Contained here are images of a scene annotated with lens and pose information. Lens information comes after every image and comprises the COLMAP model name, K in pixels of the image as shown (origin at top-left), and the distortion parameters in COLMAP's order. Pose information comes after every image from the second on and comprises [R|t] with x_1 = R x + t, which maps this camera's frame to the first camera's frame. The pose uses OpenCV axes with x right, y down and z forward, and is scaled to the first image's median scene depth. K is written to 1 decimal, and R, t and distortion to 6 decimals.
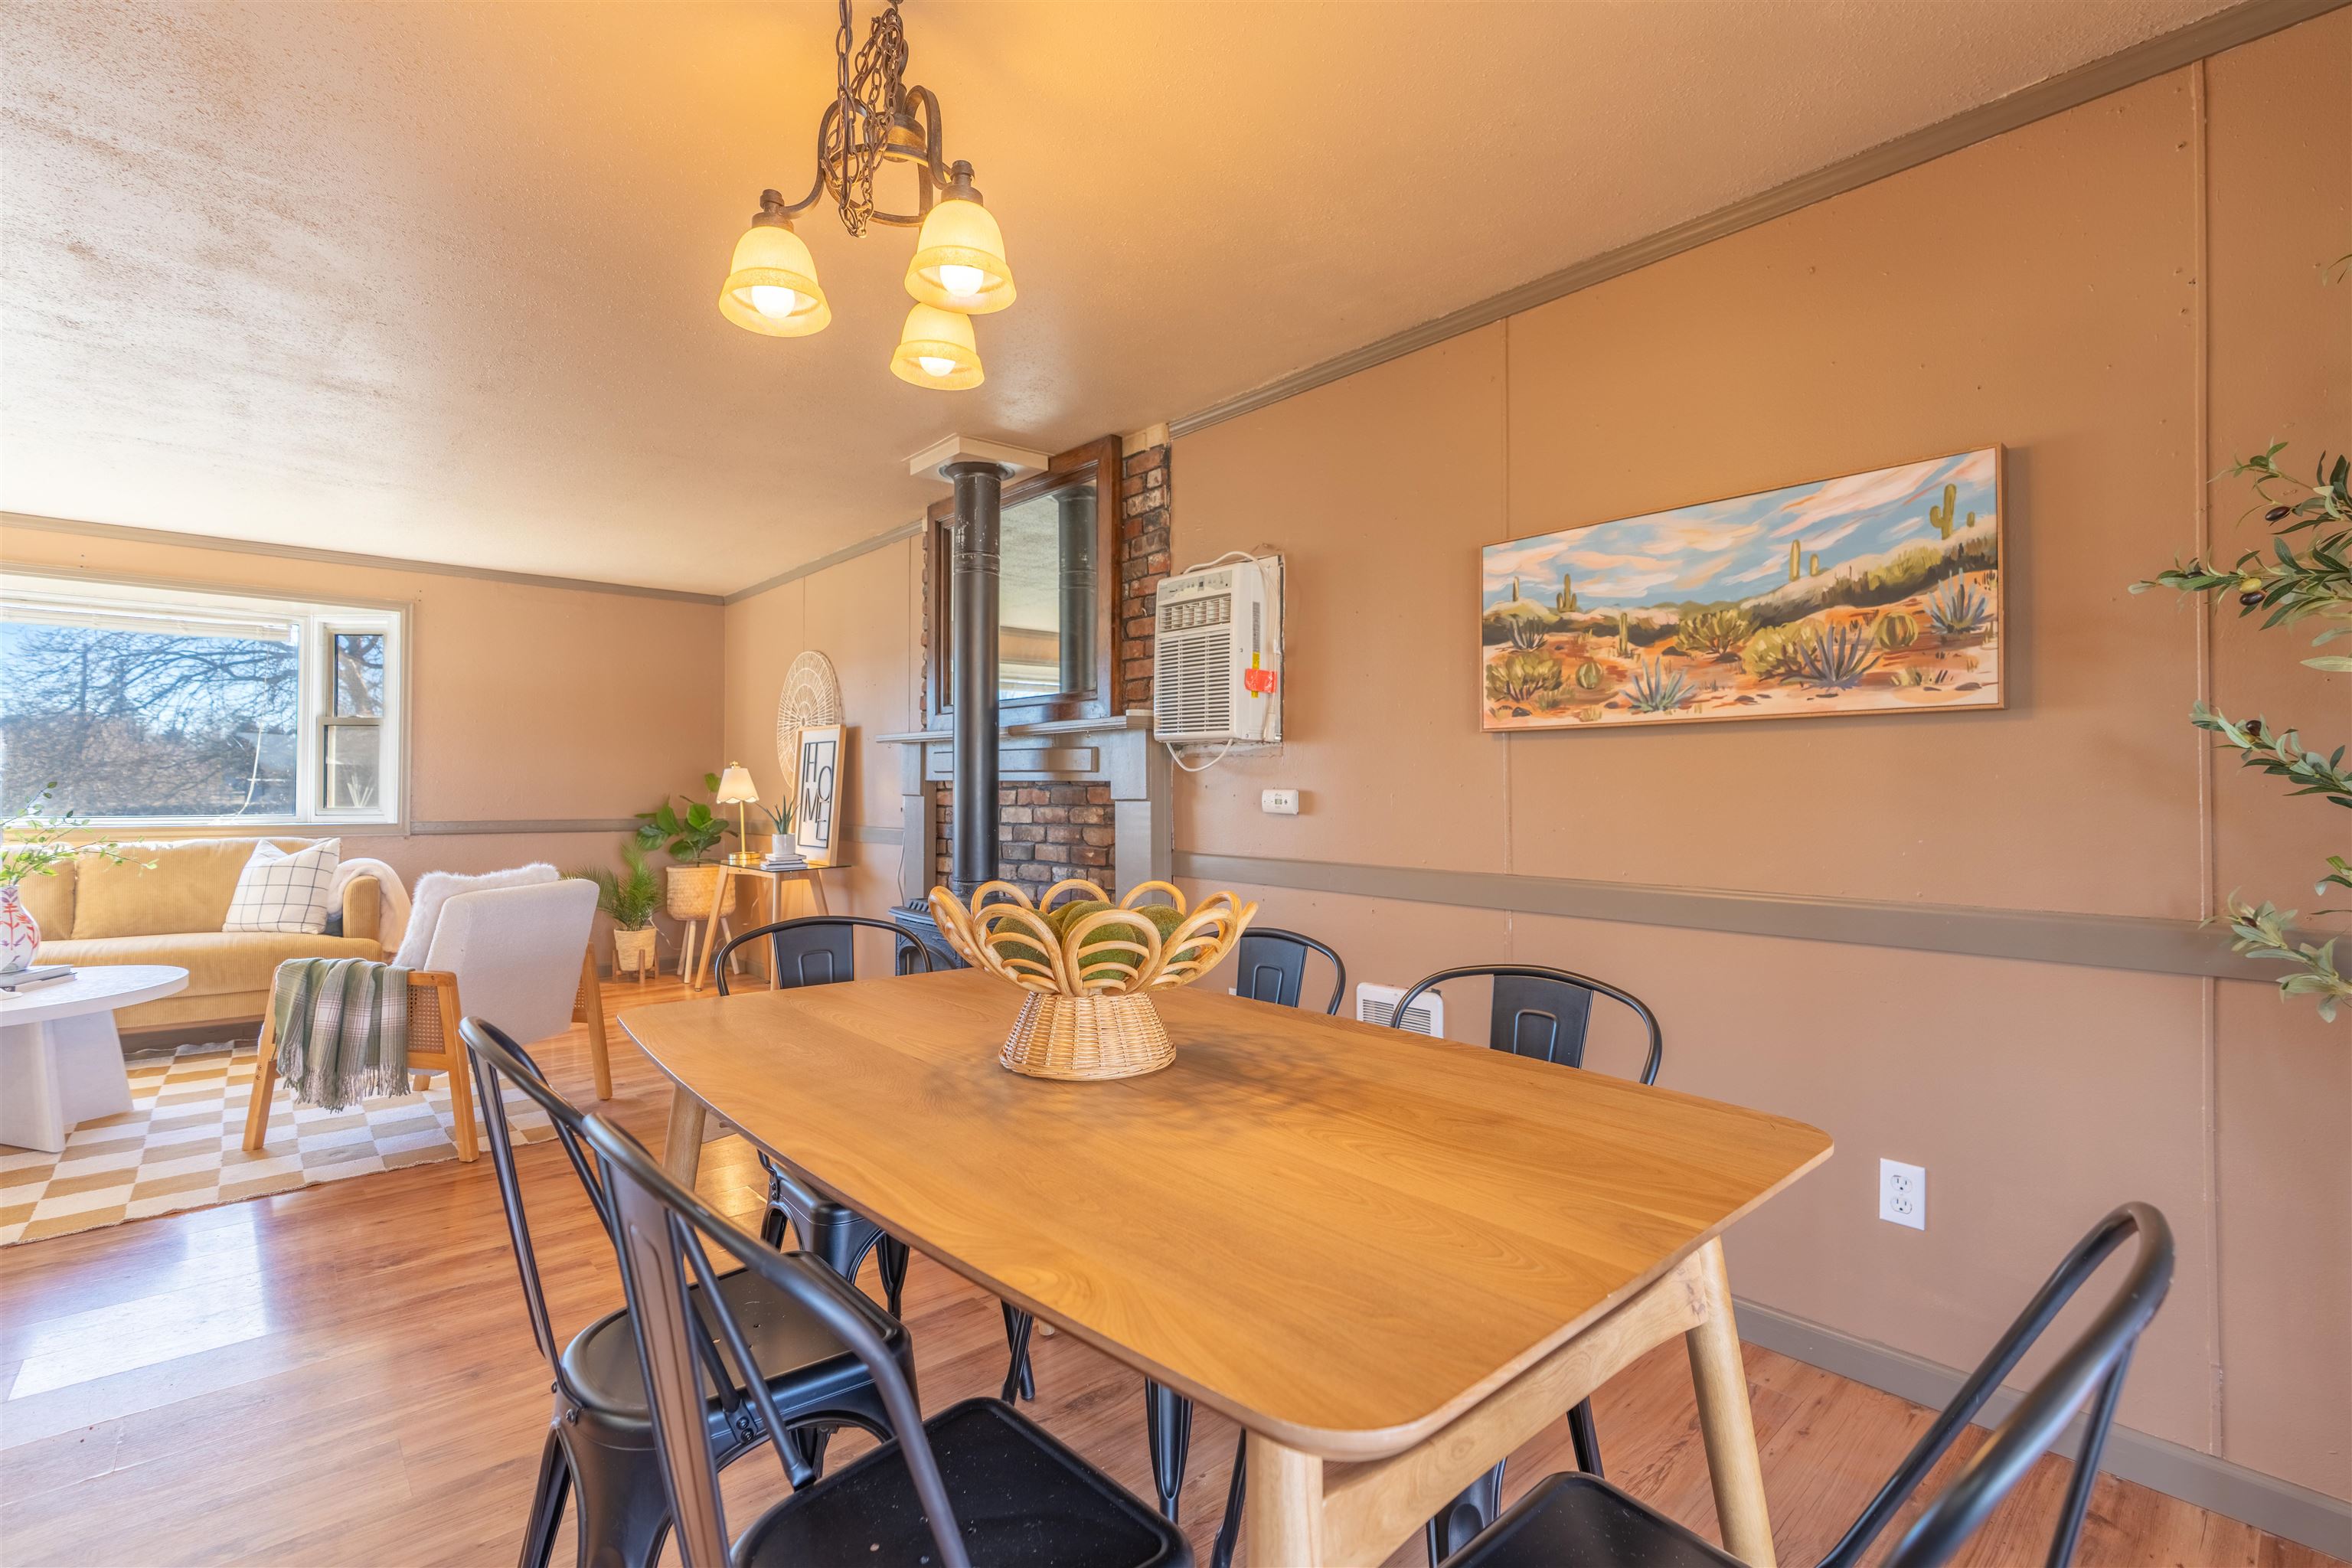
lens RADIAL K [[1064.0, 0, 1174.8], [0, 1064.0, 780.9], [0, 0, 1]] dist [-0.008547, 0.002949]
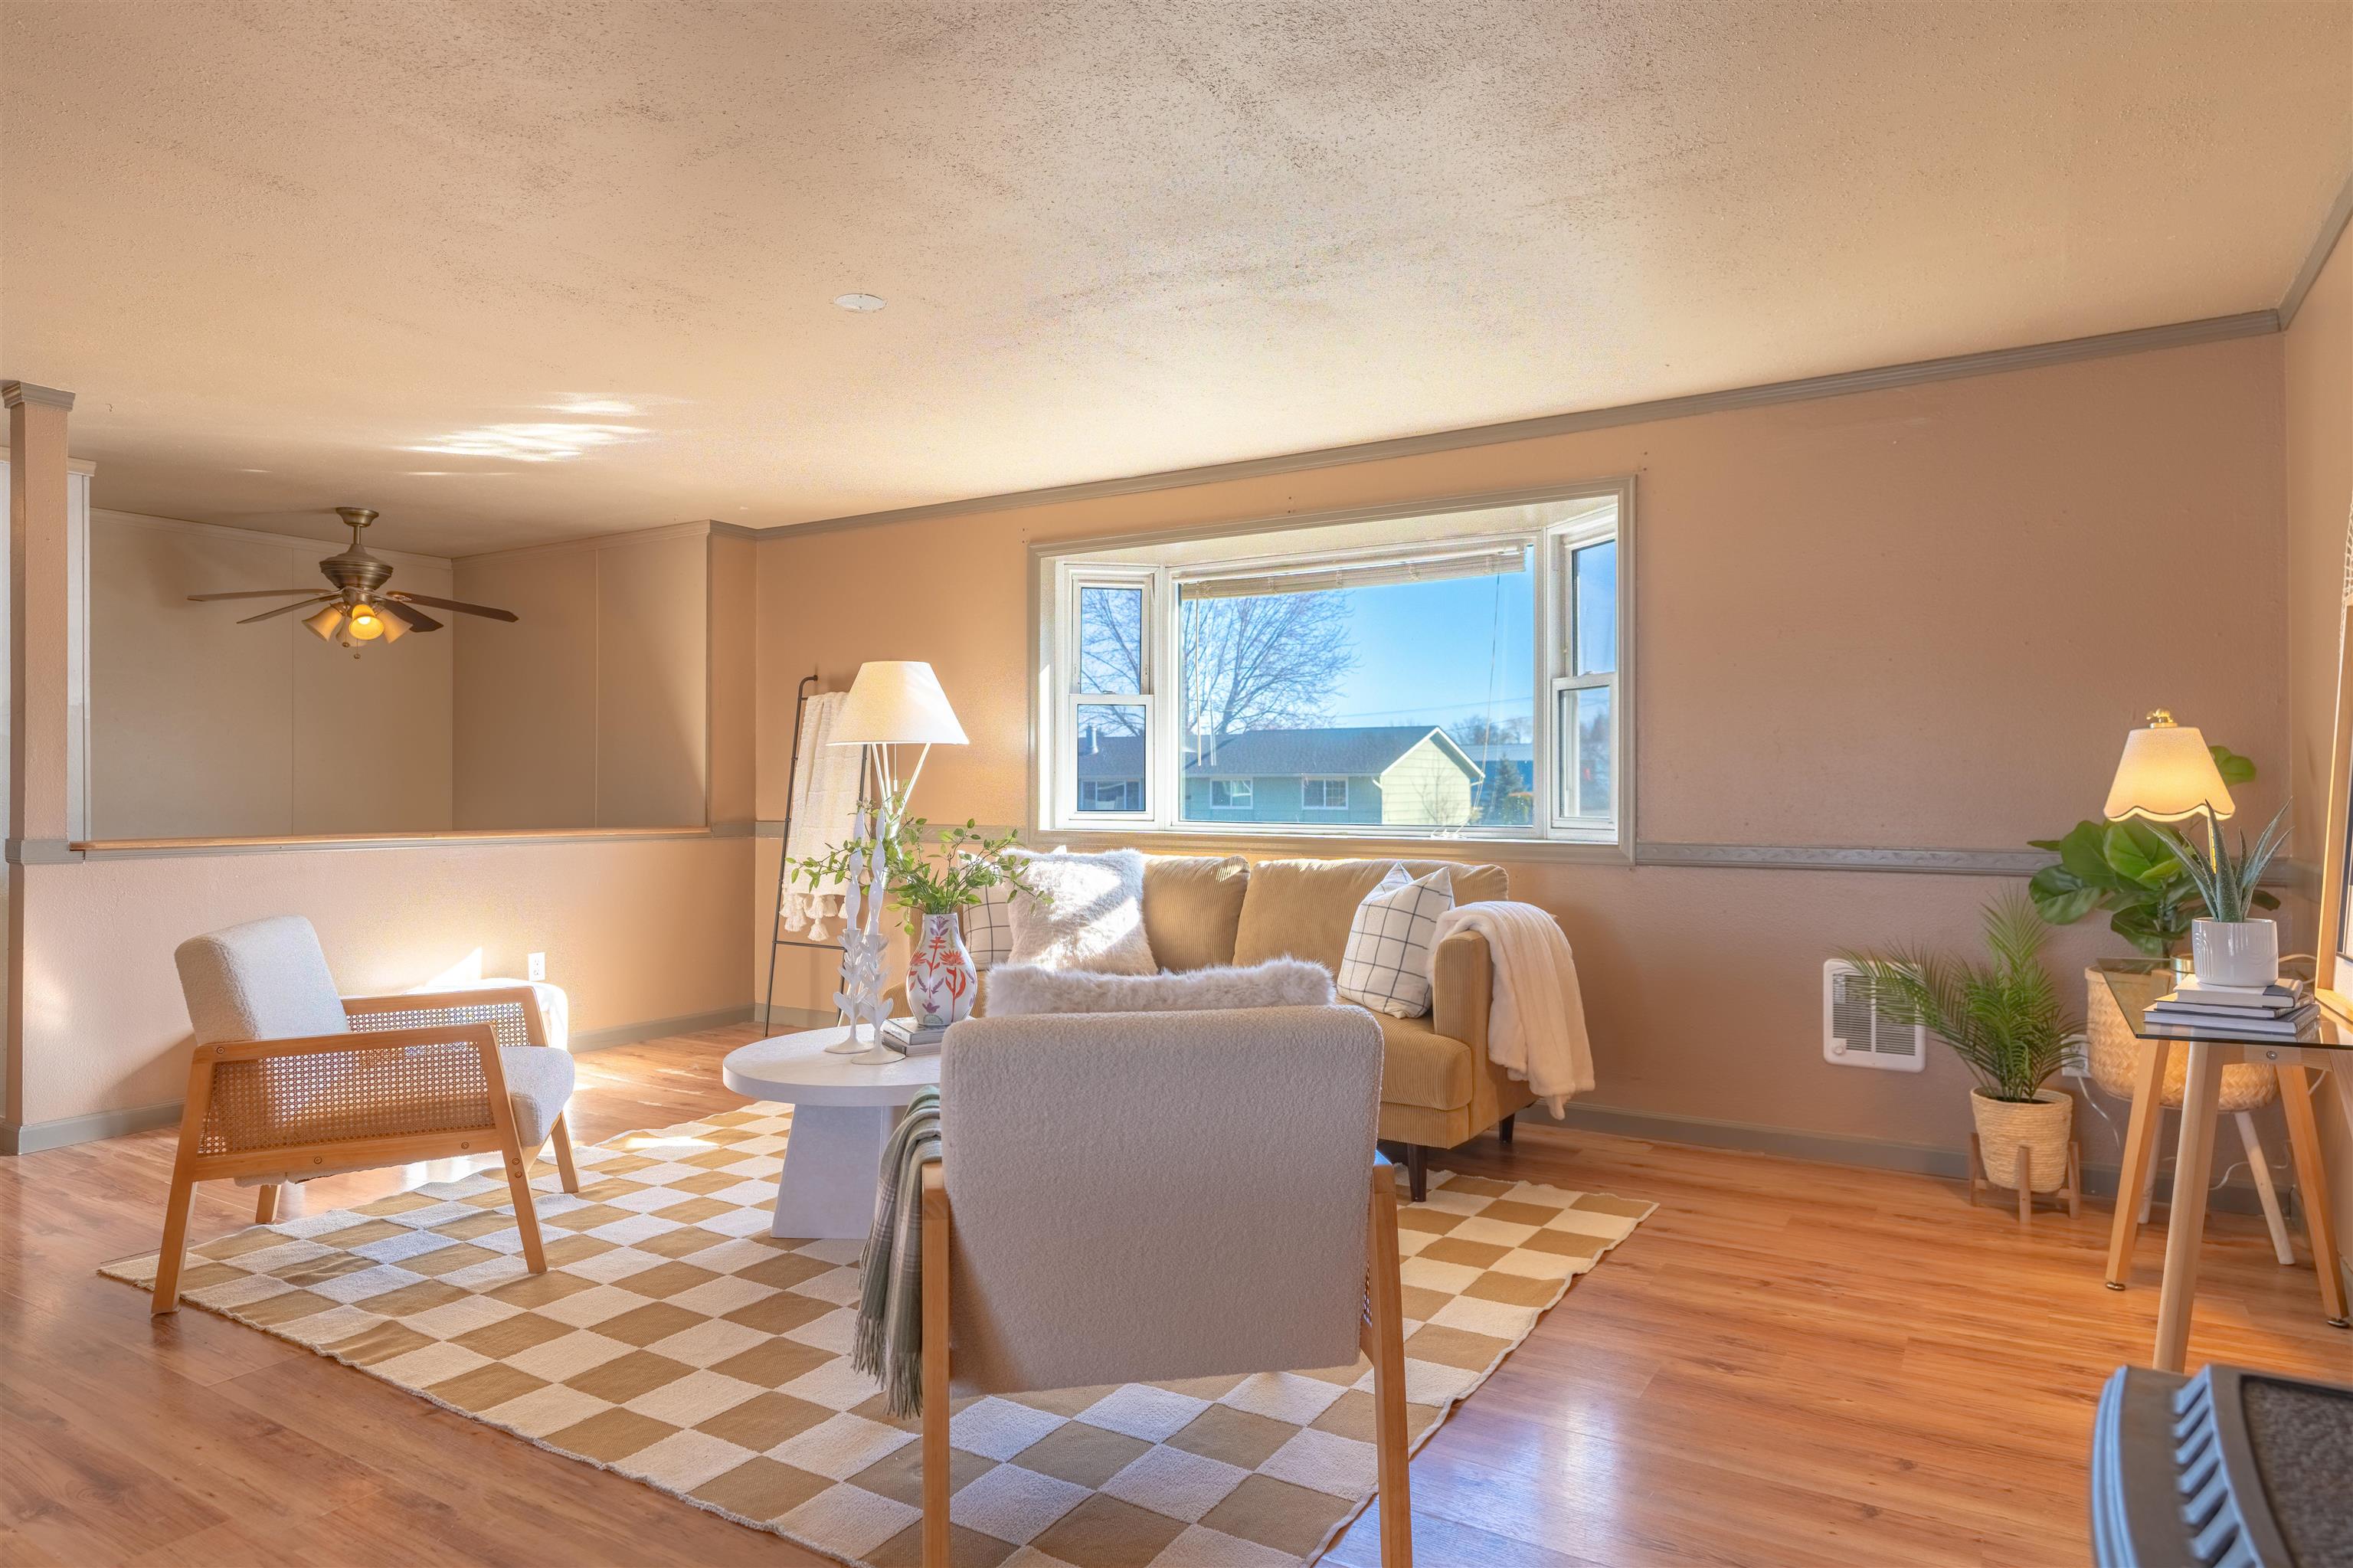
lens RADIAL K [[1386.5, 0, 1157.8], [0, 1386.5, 789.9], [0, 0, 1]] dist [0.001017, -0.000334]
pose [[0.278148, -0.001213, -0.960537, -0.044510], [0.012906, 0.999914, 0.002475, 0.003791], [0.960451, -0.013085, 0.278140, 0.513637]]
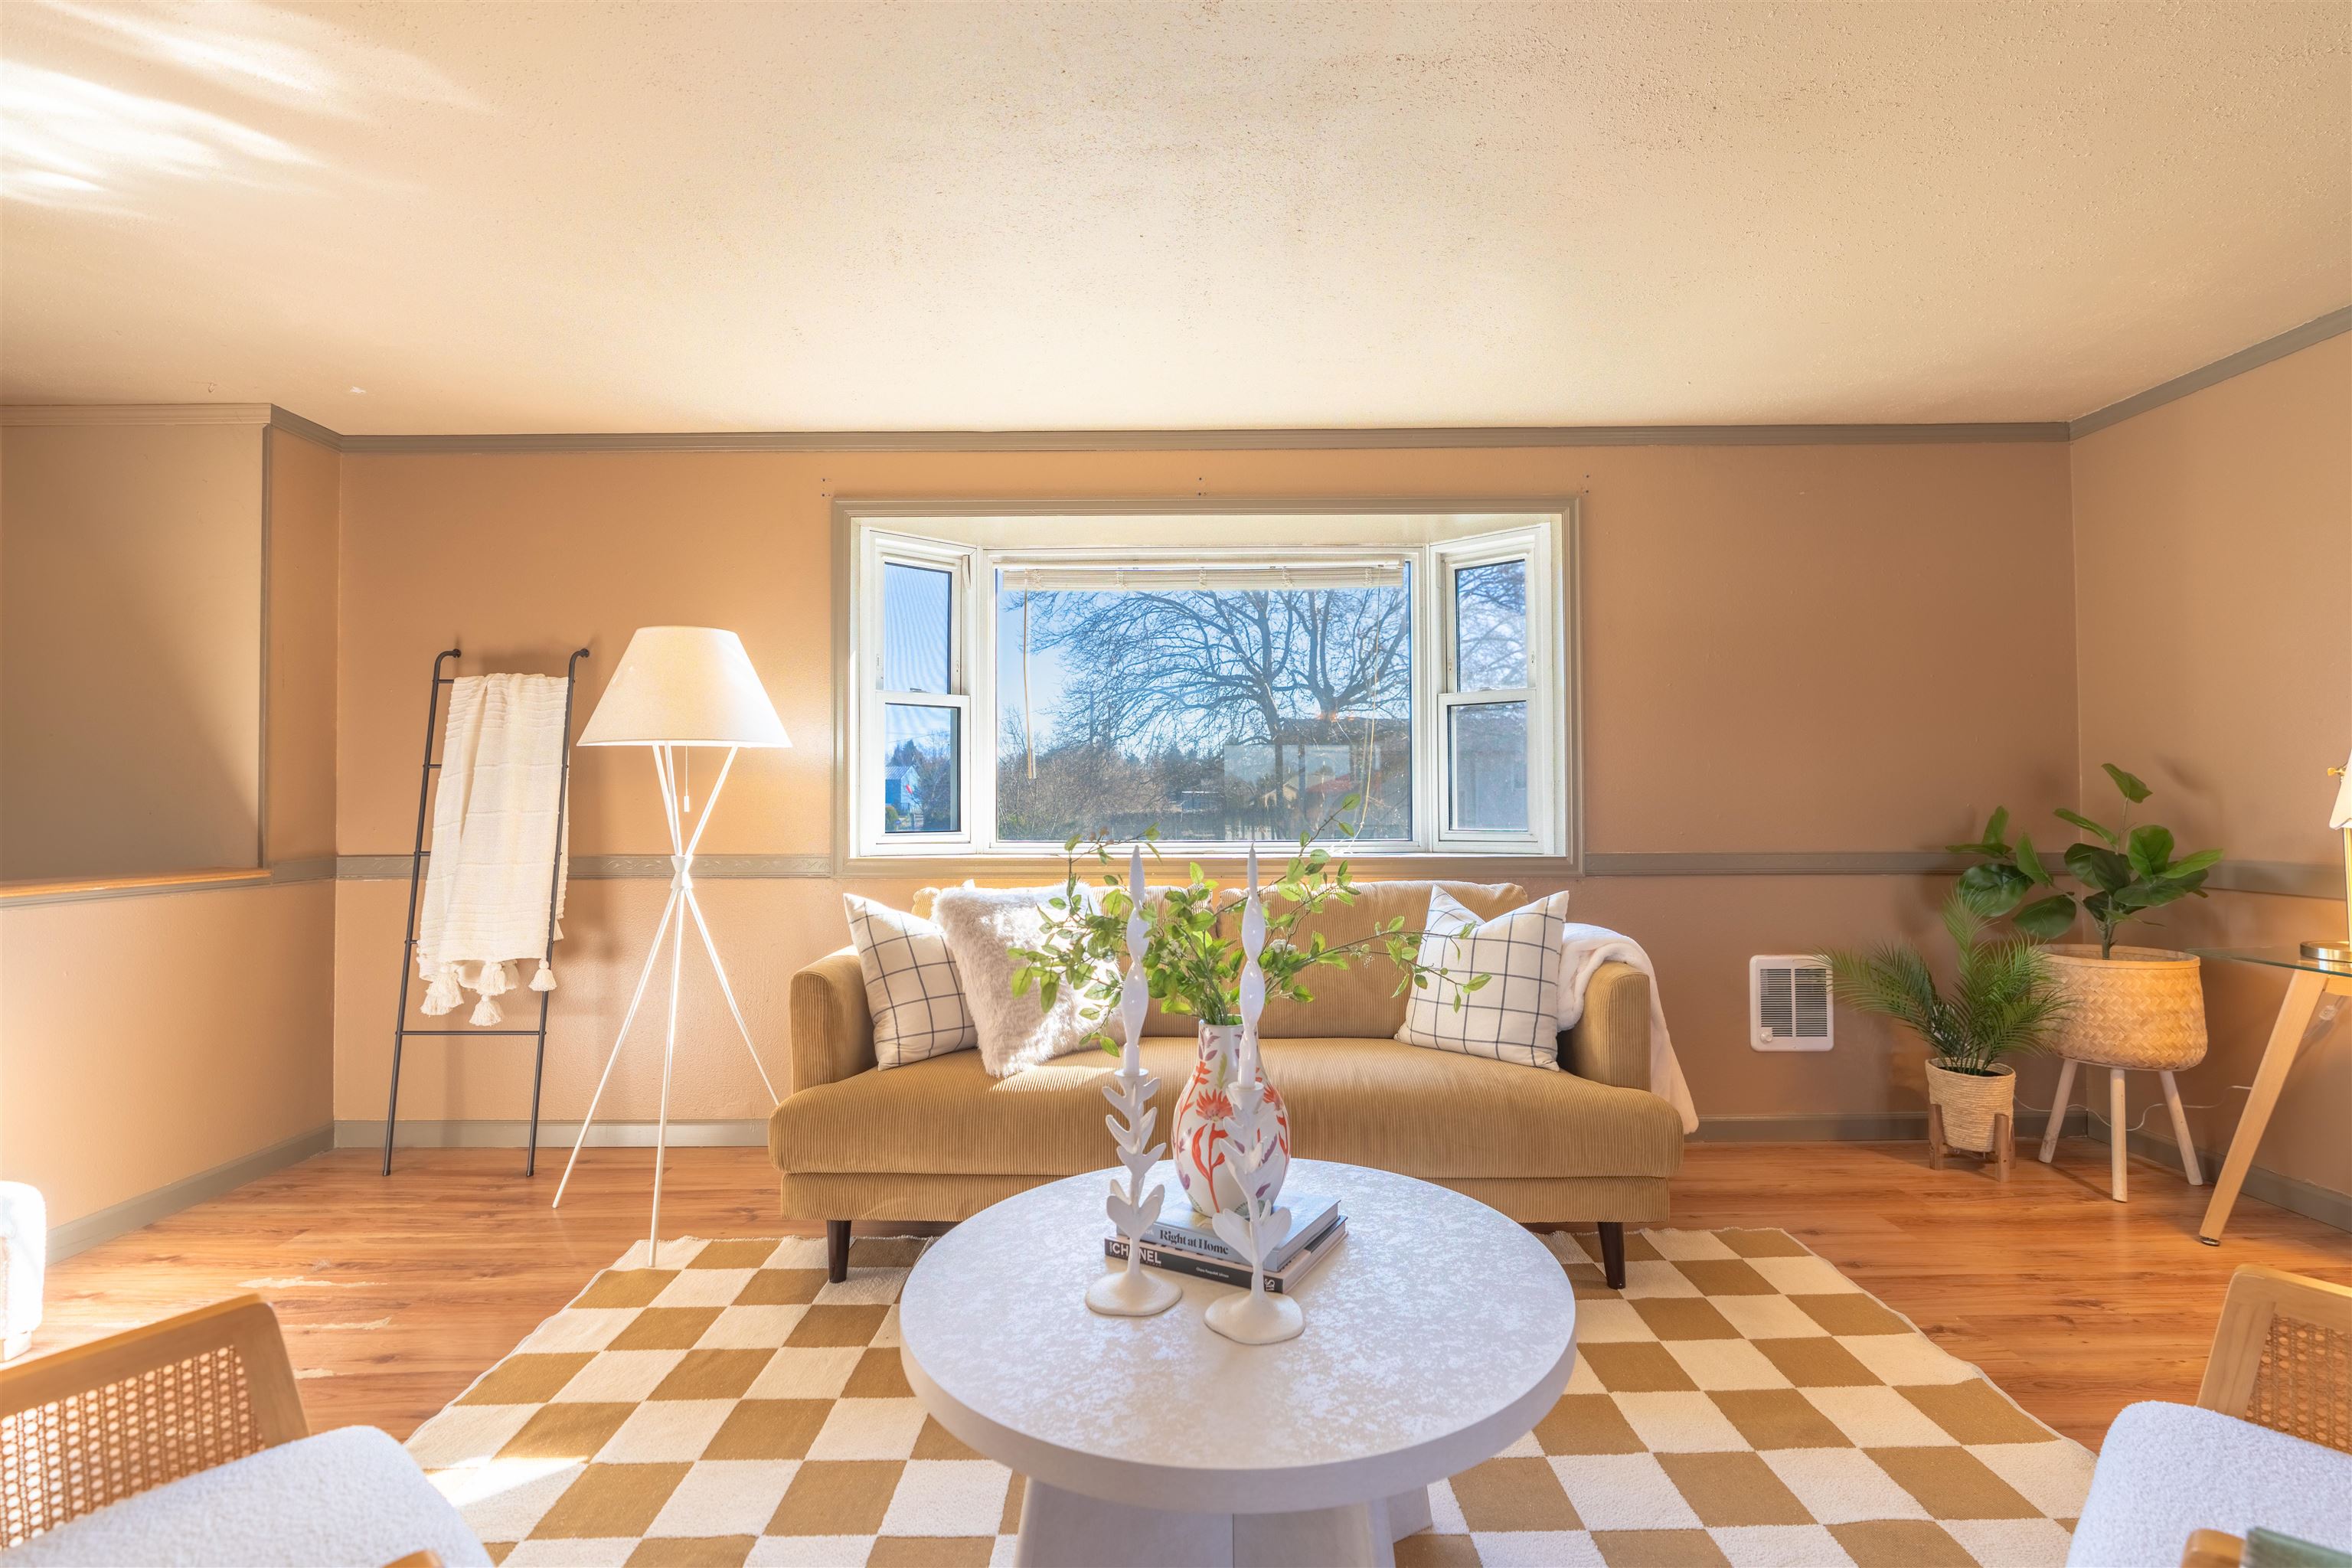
lens RADIAL K [[1064.0, 0, 1166.4], [0, 1064.0, 793.5], [0, 0, 1]] dist [-0.008547, 0.002949]
pose [[0.747831, -0.011784, -0.663785, -0.484831], [0.016673, 0.999860, 0.001034, -0.000785], [0.663680, -0.011841, 0.747923, 0.375129]]
